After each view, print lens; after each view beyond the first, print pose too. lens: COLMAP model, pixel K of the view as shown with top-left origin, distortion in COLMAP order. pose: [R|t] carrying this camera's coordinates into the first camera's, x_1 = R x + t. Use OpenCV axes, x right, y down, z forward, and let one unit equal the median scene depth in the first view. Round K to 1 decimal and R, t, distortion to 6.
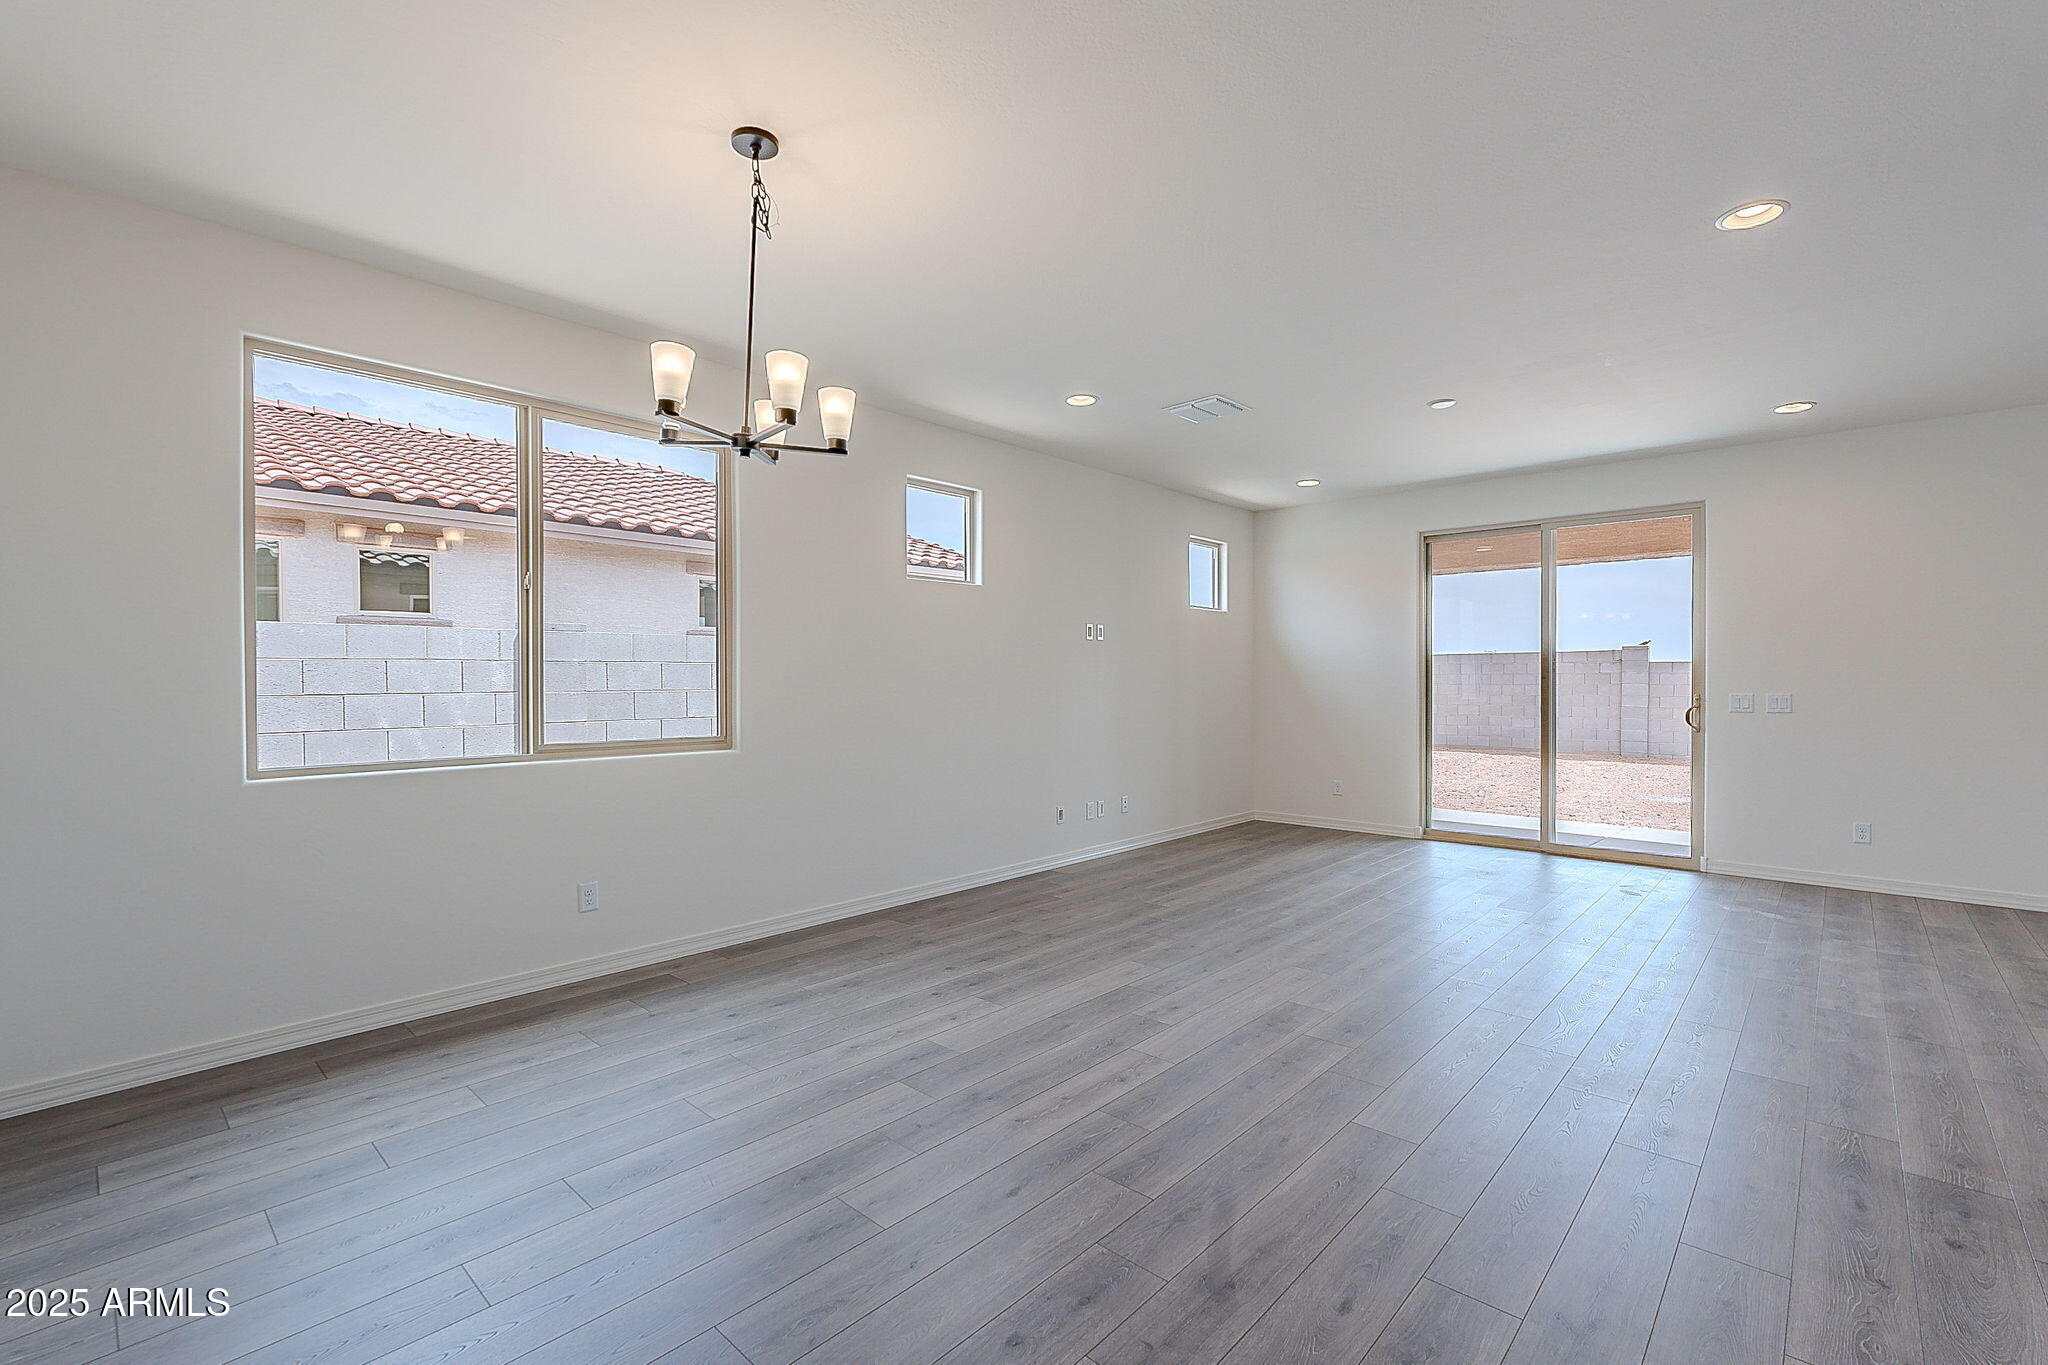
lens RADIAL K [[872.1, 0, 1024.0], [0, 872.1, 682.5], [0, 0, 1]] dist [0.001406, -0.000605]
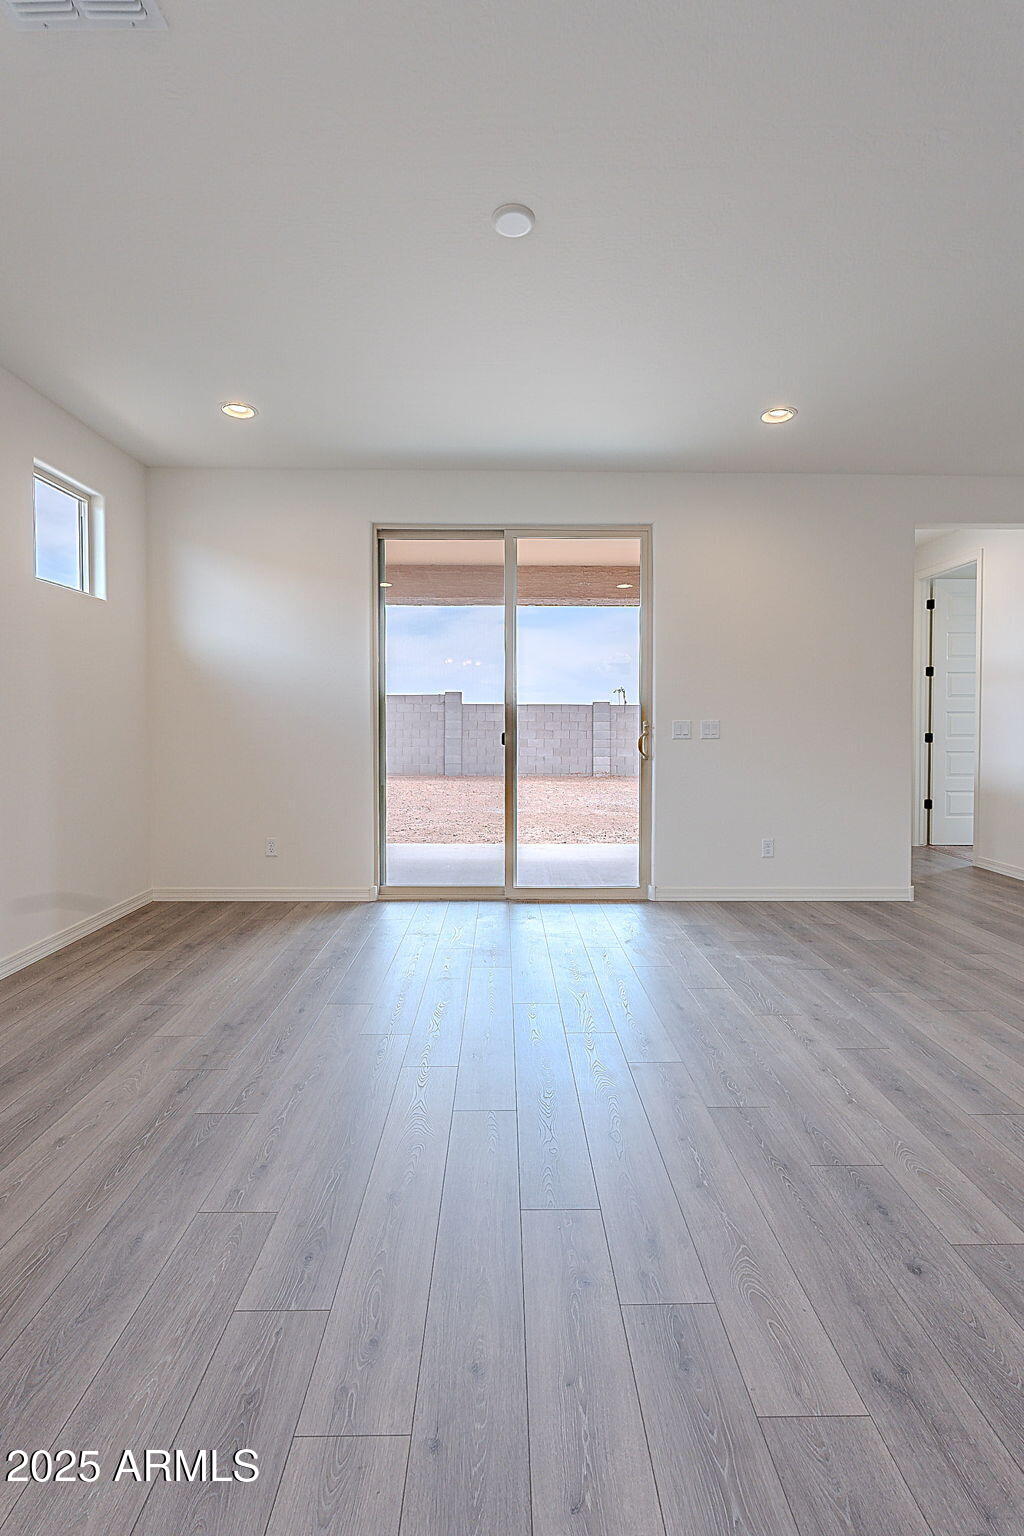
lens RADIAL K [[686.8, 0, 505.7], [0, 686.8, 741.5], [0, 0, 1]] dist [-0.003619, 0.001351]
pose [[0.726894, -0.018134, 0.686510, 0.111854], [-0.000719, 0.999631, 0.027166, 0.013039], [-0.686749, -0.020241, 0.726613, 0.486255]]
